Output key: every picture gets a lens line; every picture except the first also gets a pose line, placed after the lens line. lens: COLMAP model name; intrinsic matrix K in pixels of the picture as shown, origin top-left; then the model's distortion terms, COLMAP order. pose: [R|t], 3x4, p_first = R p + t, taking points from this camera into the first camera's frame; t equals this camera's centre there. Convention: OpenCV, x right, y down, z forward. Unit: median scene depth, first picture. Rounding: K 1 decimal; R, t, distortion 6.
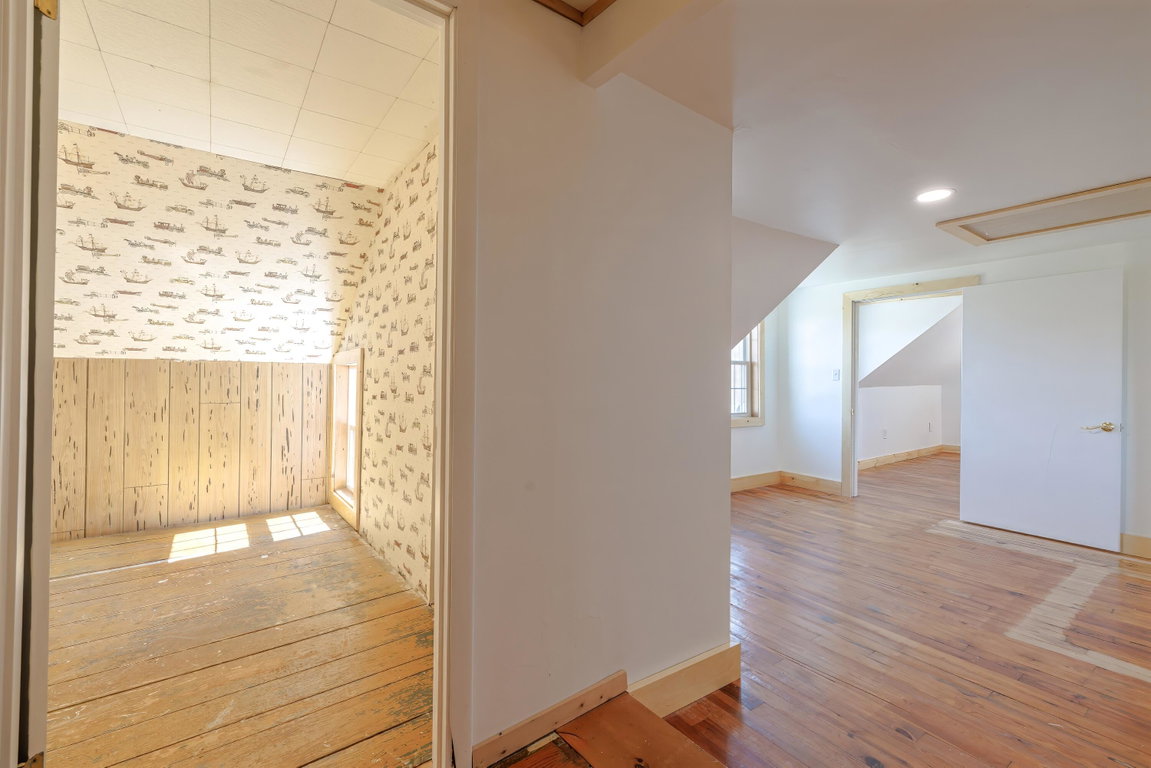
lens RADIAL K [[490.7, 0, 571.0], [0, 490.7, 377.4], [0, 0, 1]] dist [0.001471, -0.000466]
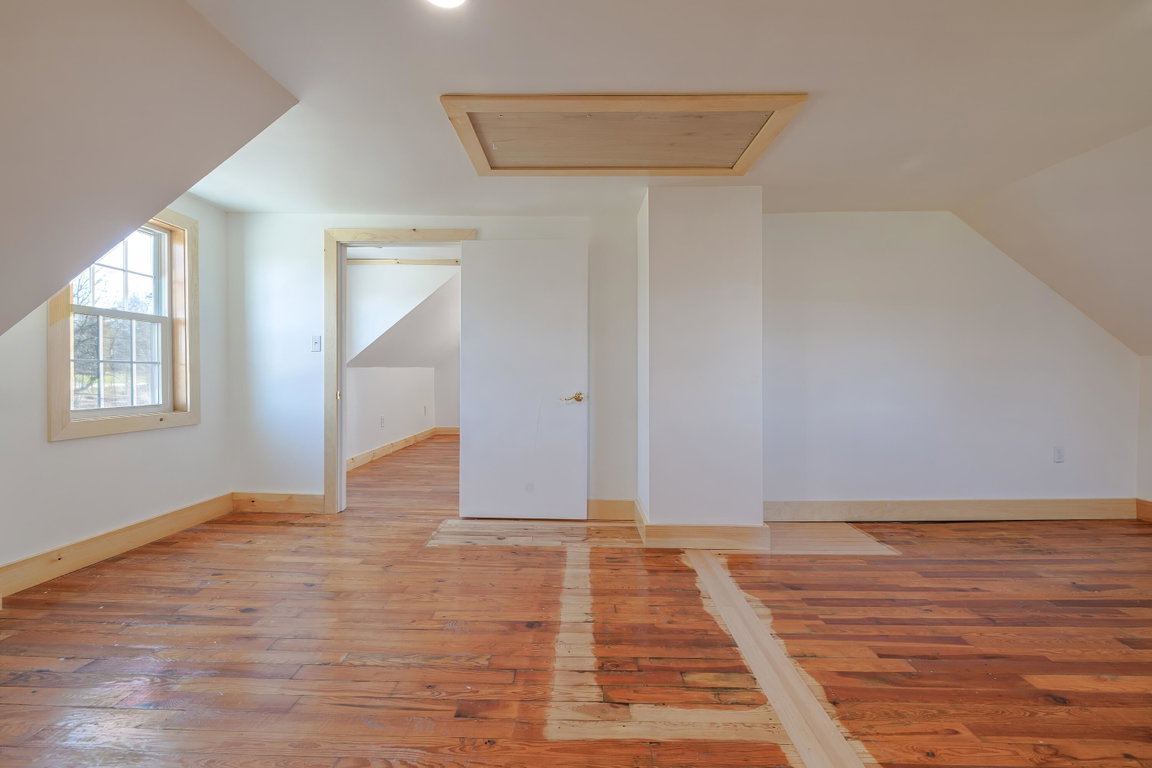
lens RADIAL K [[491.1, 0, 571.0], [0, 491.1, 377.5], [0, 0, 1]] dist [0.001471, -0.000466]
pose [[0.599048, -0.012301, 0.800619, 0.236964], [-0.000745, 0.999873, 0.015919, 0.038936], [-0.800713, -0.010132, 0.598963, 0.345831]]
